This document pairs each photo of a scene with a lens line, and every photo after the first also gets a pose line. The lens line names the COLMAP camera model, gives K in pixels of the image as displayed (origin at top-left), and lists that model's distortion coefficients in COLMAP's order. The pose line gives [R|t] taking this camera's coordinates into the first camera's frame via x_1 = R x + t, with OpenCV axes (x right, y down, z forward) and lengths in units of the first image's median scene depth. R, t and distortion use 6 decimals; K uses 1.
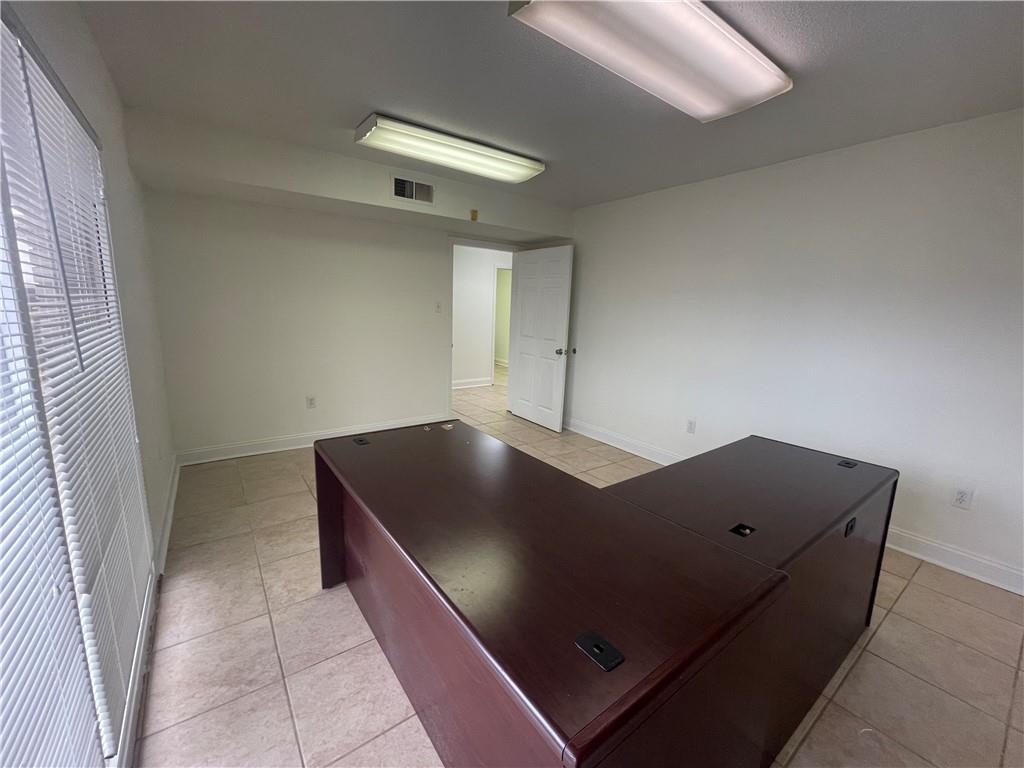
lens RADIAL K [[415.9, 0, 512.0], [0, 415.9, 384.0], [0, 0, 1]] dist [0.000048, -0.000131]
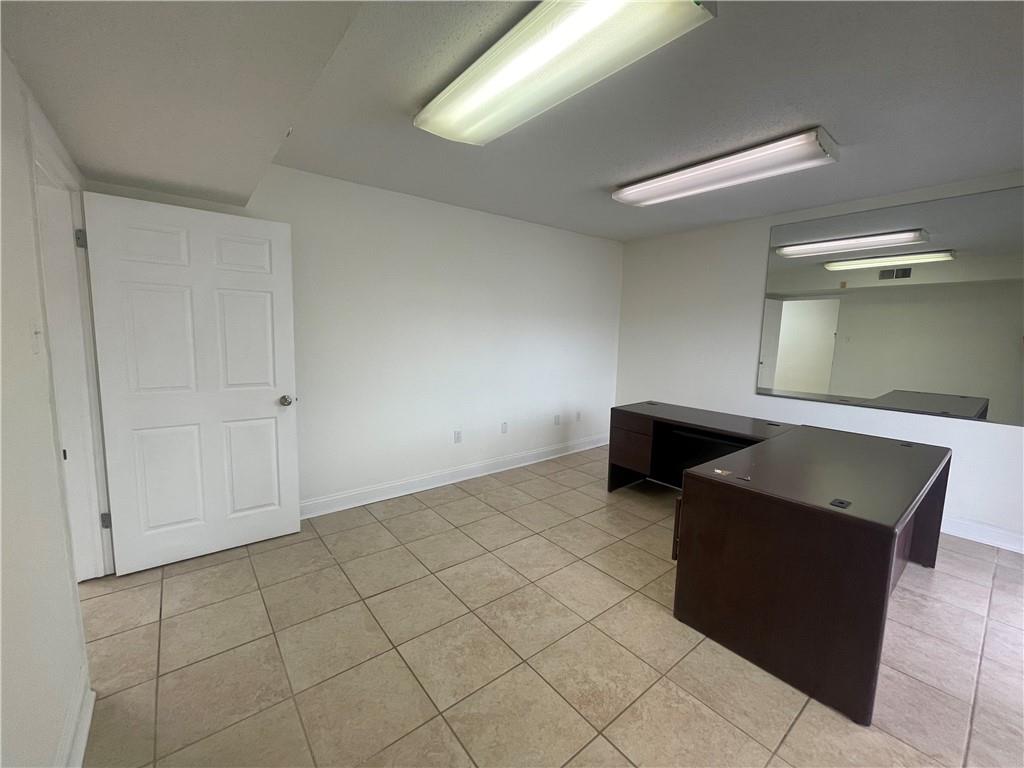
lens RADIAL K [[415.9, 0, 512.0], [0, 415.9, 384.0], [0, 0, 1]] dist [0.000048, -0.000131]
pose [[-0.041327, -0.163663, 0.985650, -0.536243], [0.163963, 0.972008, 0.168272, -0.165750], [-0.985600, 0.168565, -0.013336, 0.777749]]
